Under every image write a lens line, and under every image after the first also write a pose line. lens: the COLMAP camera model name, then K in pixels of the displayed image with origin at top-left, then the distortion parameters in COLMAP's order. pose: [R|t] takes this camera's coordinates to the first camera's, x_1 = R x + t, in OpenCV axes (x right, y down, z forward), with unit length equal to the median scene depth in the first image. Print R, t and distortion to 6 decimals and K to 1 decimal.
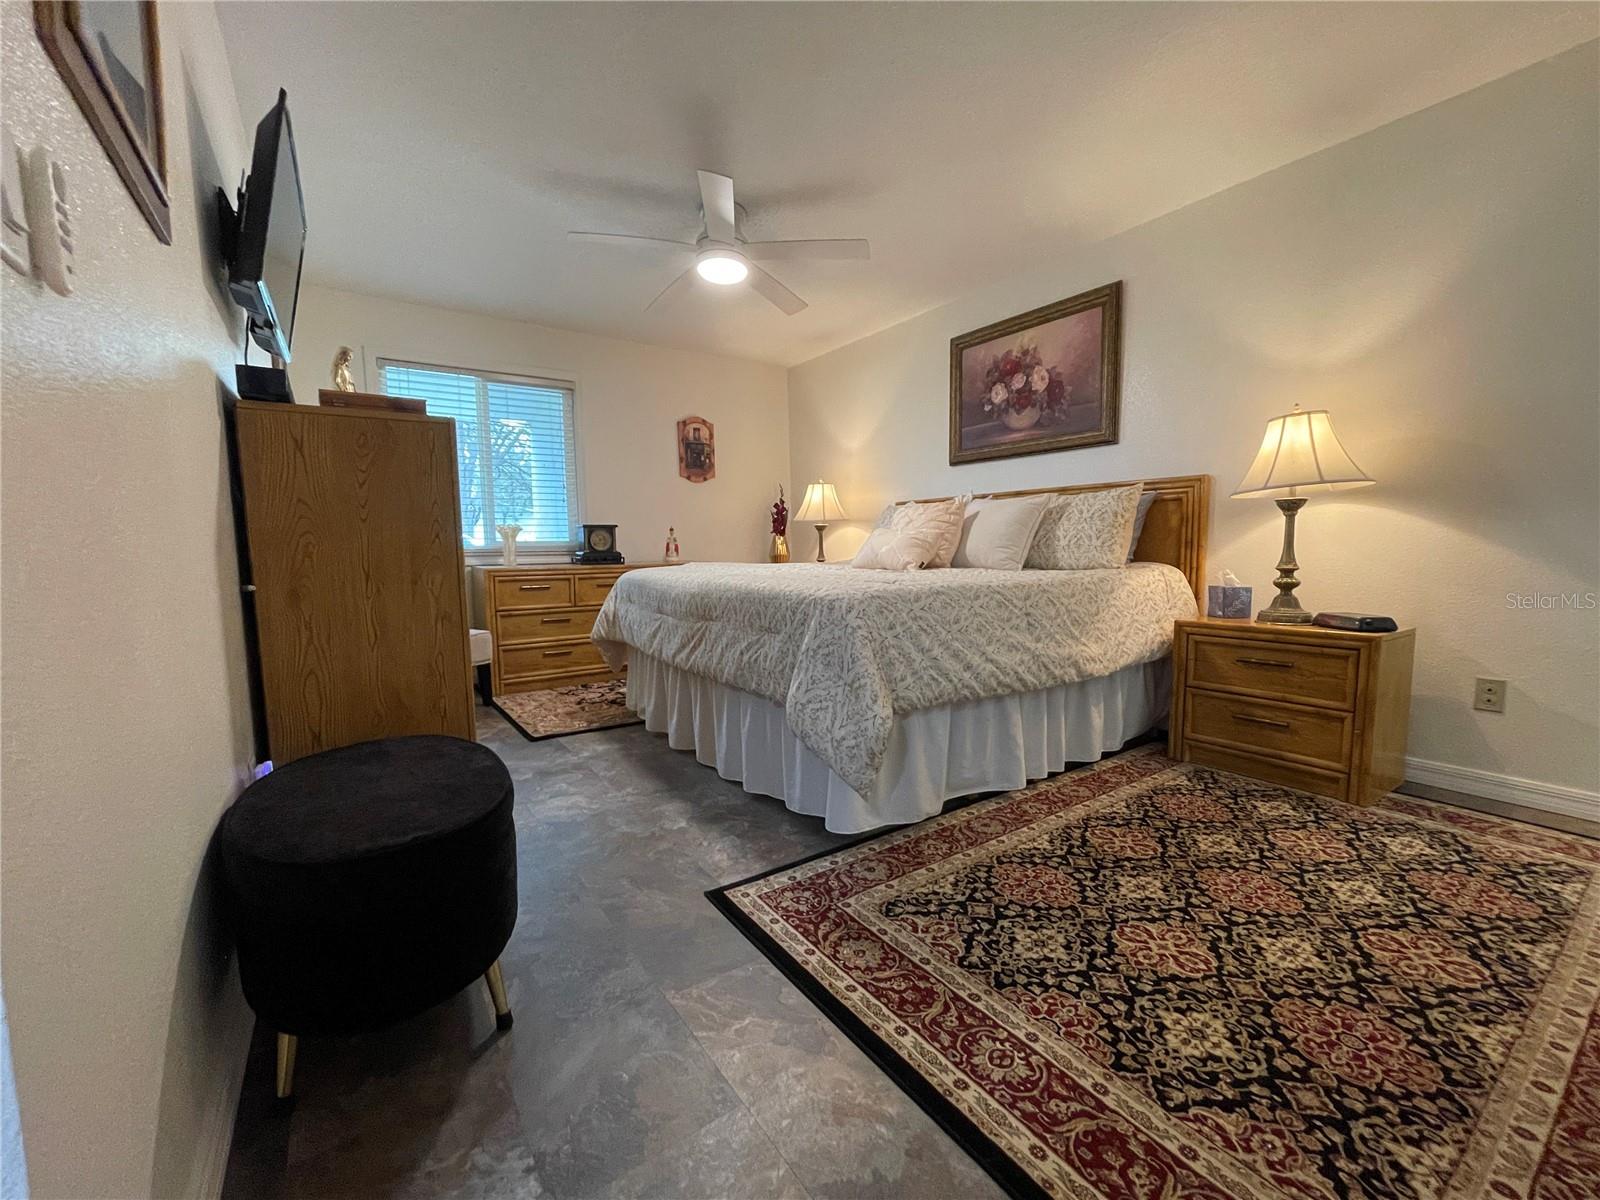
lens RADIAL K [[646.9, 0, 791.6], [0, 646.9, 608.8], [0, 0, 1]] dist [0.001562, -0.001070]
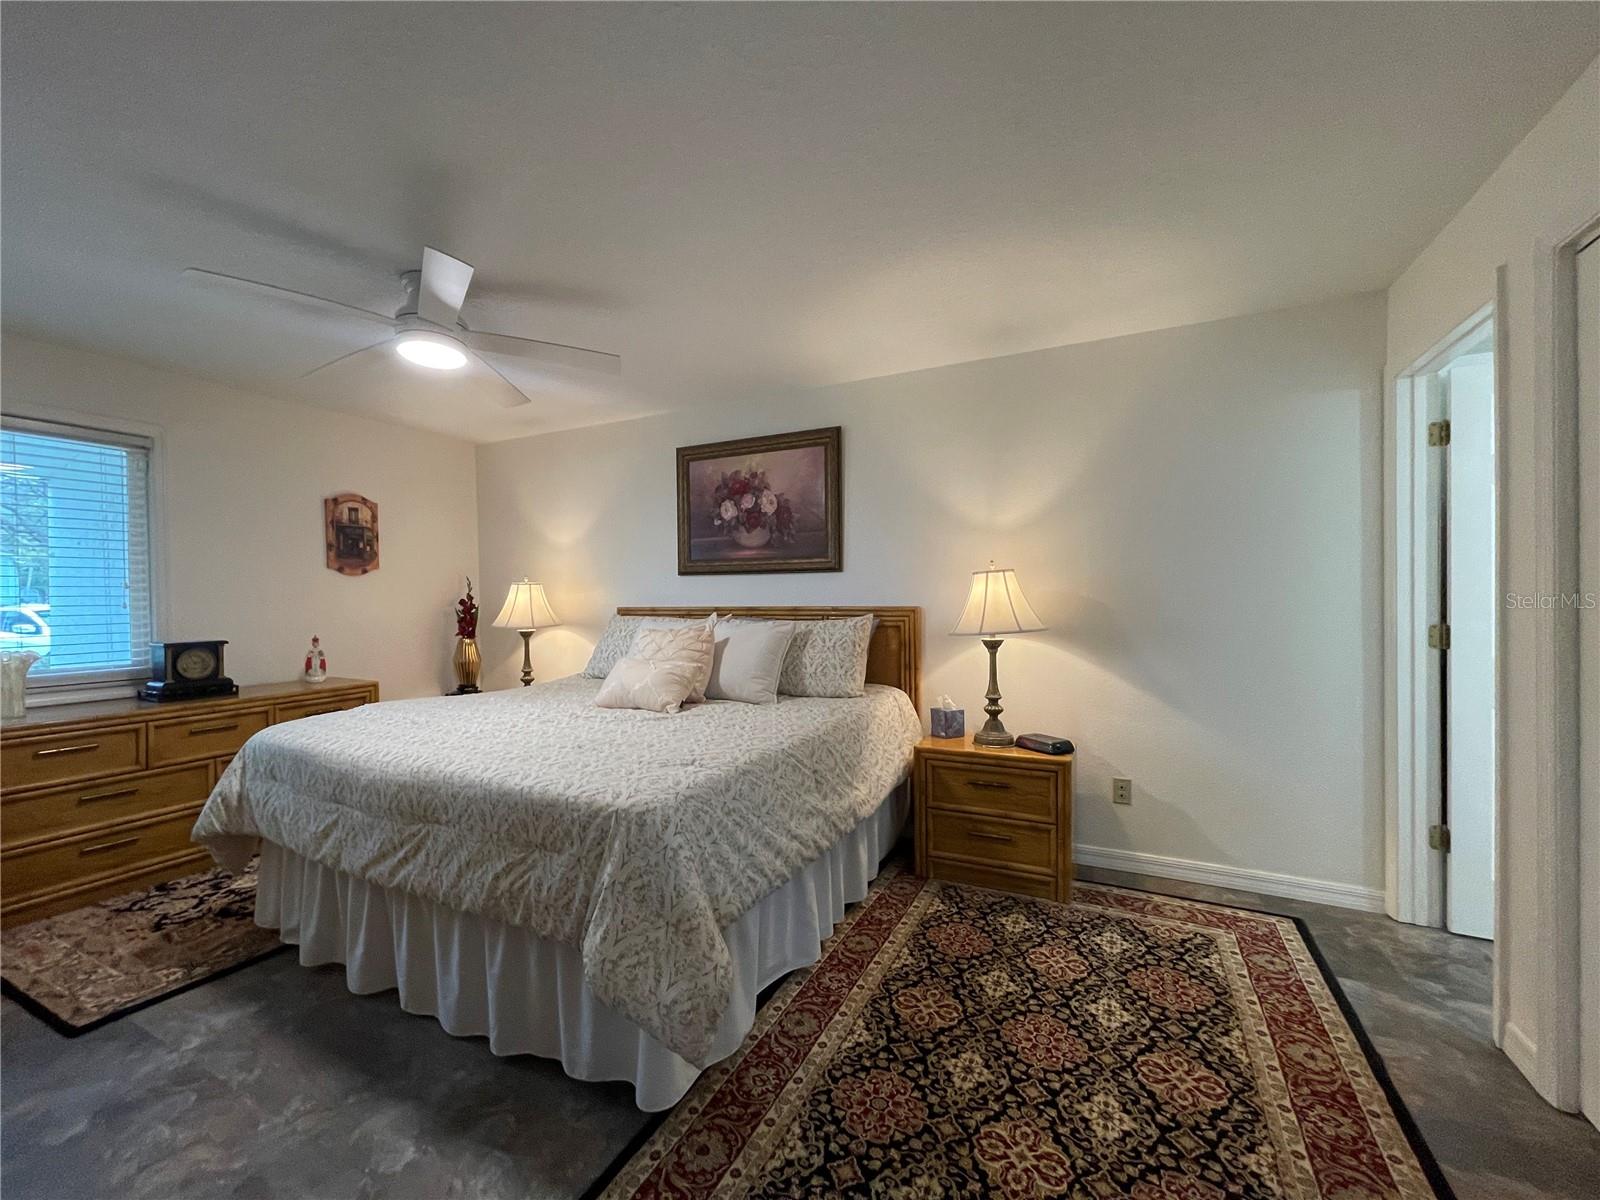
lens RADIAL K [[643.1, 0, 786.4], [0, 643.1, 601.7], [0, 0, 1]] dist [-0.004041, -0.000598]
pose [[0.874400, -0.001897, 0.485201, -0.127290], [0.046350, 0.995746, -0.079636, -0.154464], [-0.482986, 0.092123, 0.870768, 0.139875]]
